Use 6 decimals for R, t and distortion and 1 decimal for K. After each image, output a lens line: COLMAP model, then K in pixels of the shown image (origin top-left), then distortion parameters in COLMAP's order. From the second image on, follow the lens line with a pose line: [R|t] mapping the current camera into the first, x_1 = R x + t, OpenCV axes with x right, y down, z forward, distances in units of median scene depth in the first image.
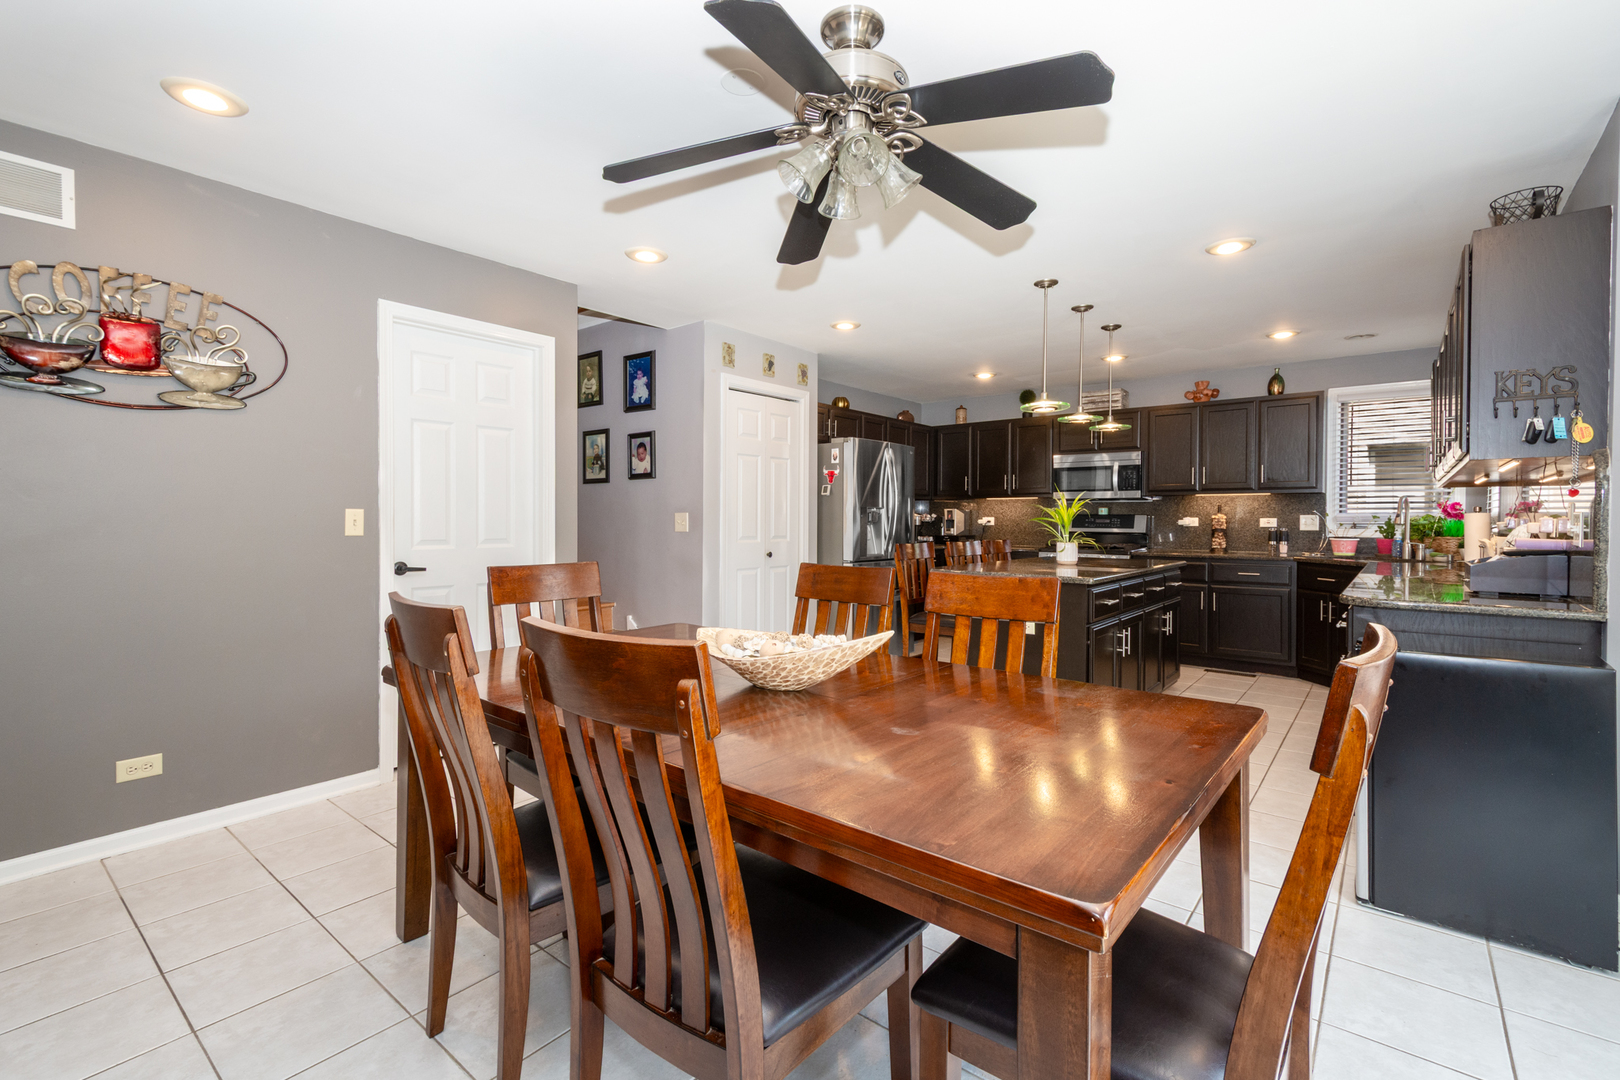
lens RADIAL K [[717.0, 0, 814.1], [0, 717.0, 535.7], [0, 0, 1]] dist [0.011185, 0.000088]
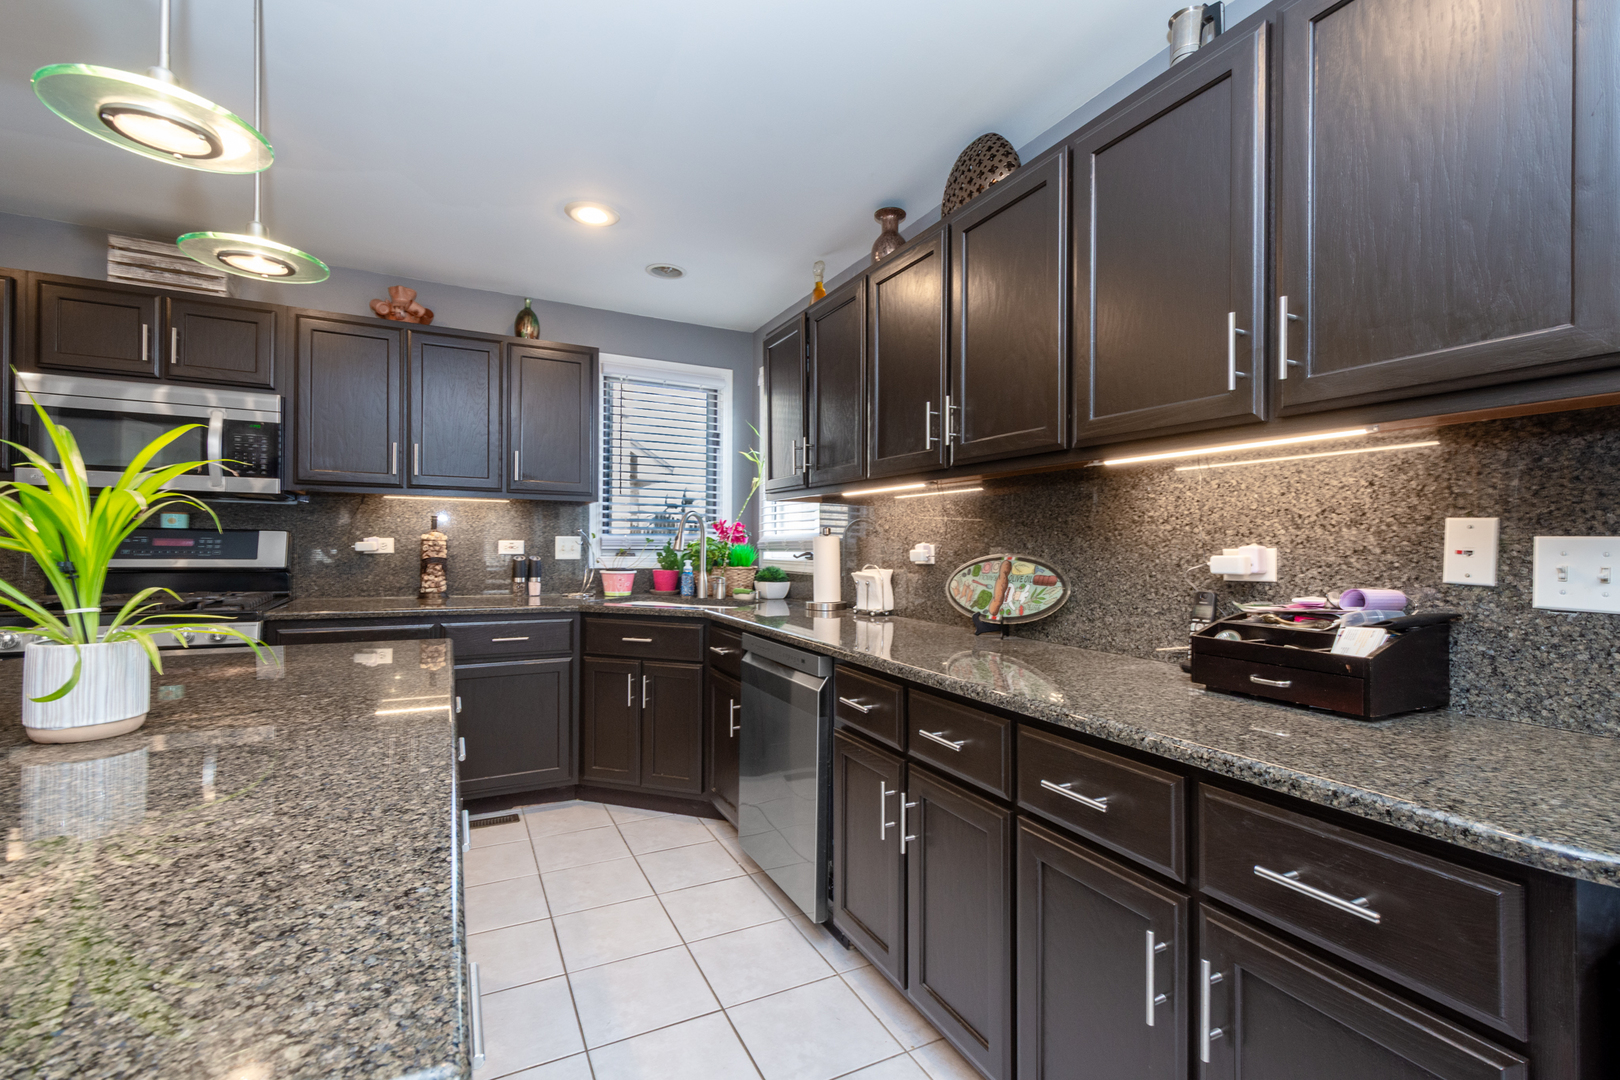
lens RADIAL K [[717.0, 0, 814.1], [0, 717.0, 535.7], [0, 0, 1]] dist [0.011185, 0.000088]
pose [[0.411494, 0.013865, 0.911307, 0.183335], [0.011992, 0.999715, -0.020624, -0.012842], [-0.911334, 0.019415, 0.411210, 0.530904]]
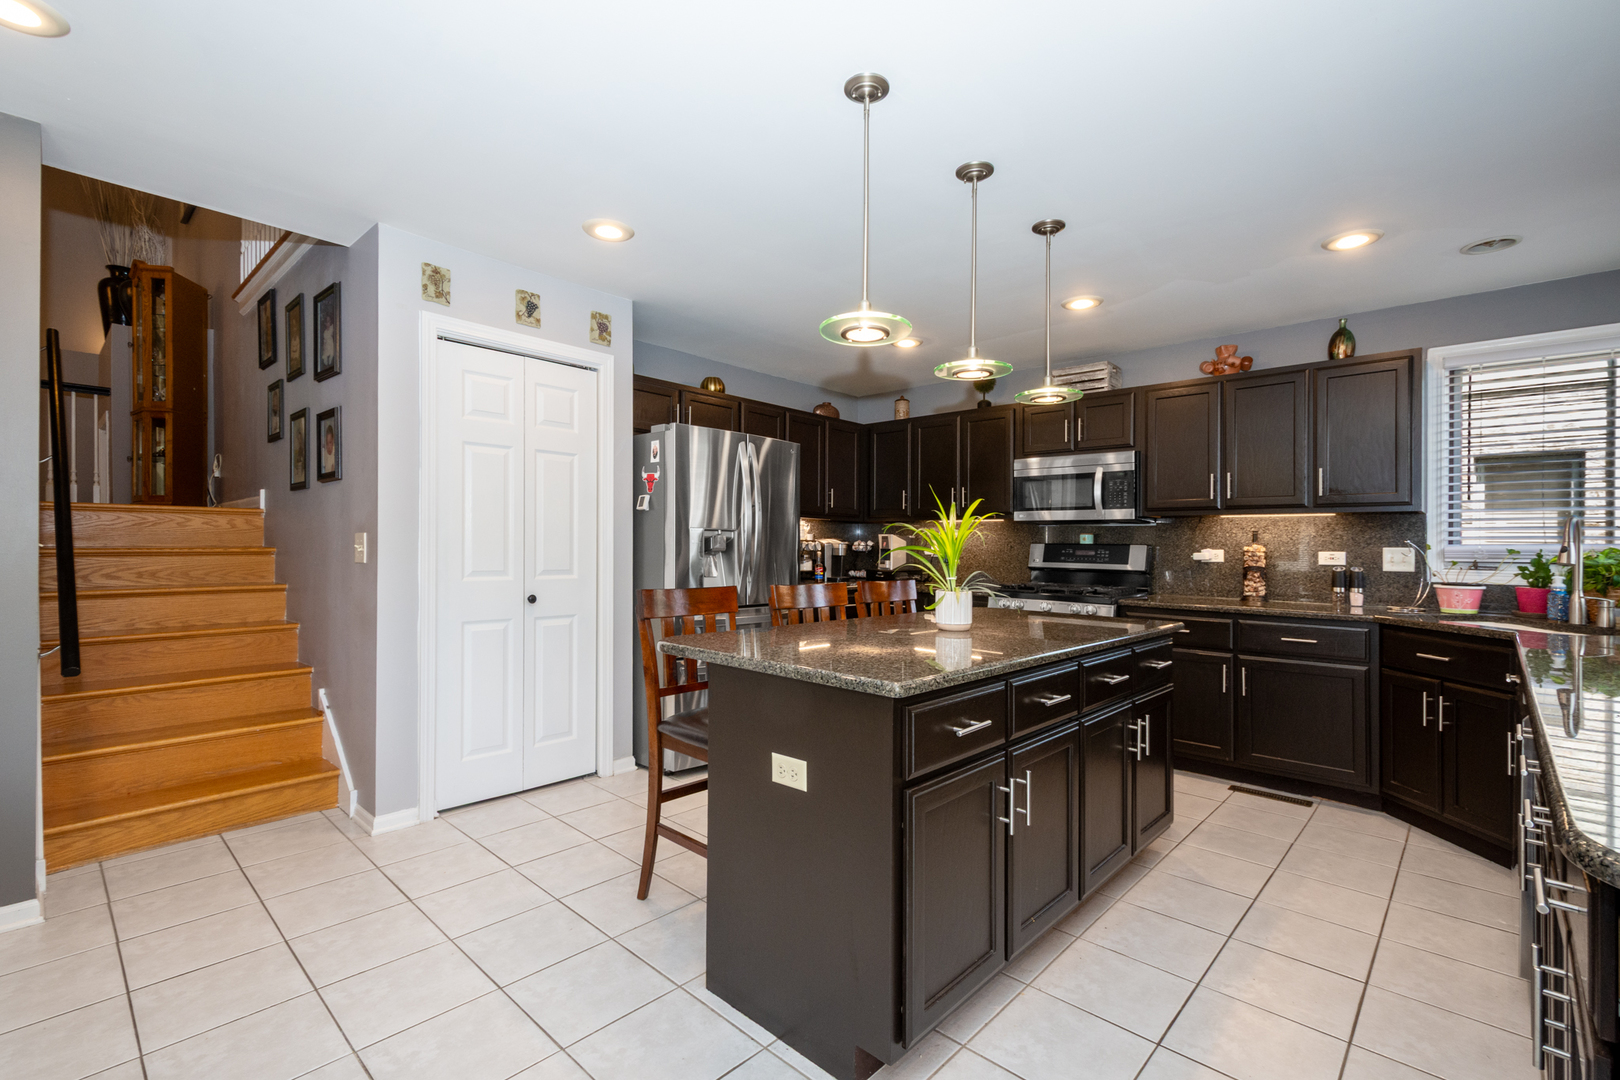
lens RADIAL K [[720.6, 0, 816.7], [0, 720.6, 542.4], [0, 0, 1]] dist [0.010456, -0.000491]
pose [[0.997854, 0.009807, -0.064732, 0.217932], [-0.011719, 0.999504, -0.029225, -0.008448], [0.064414, 0.029921, 0.997475, 0.331038]]
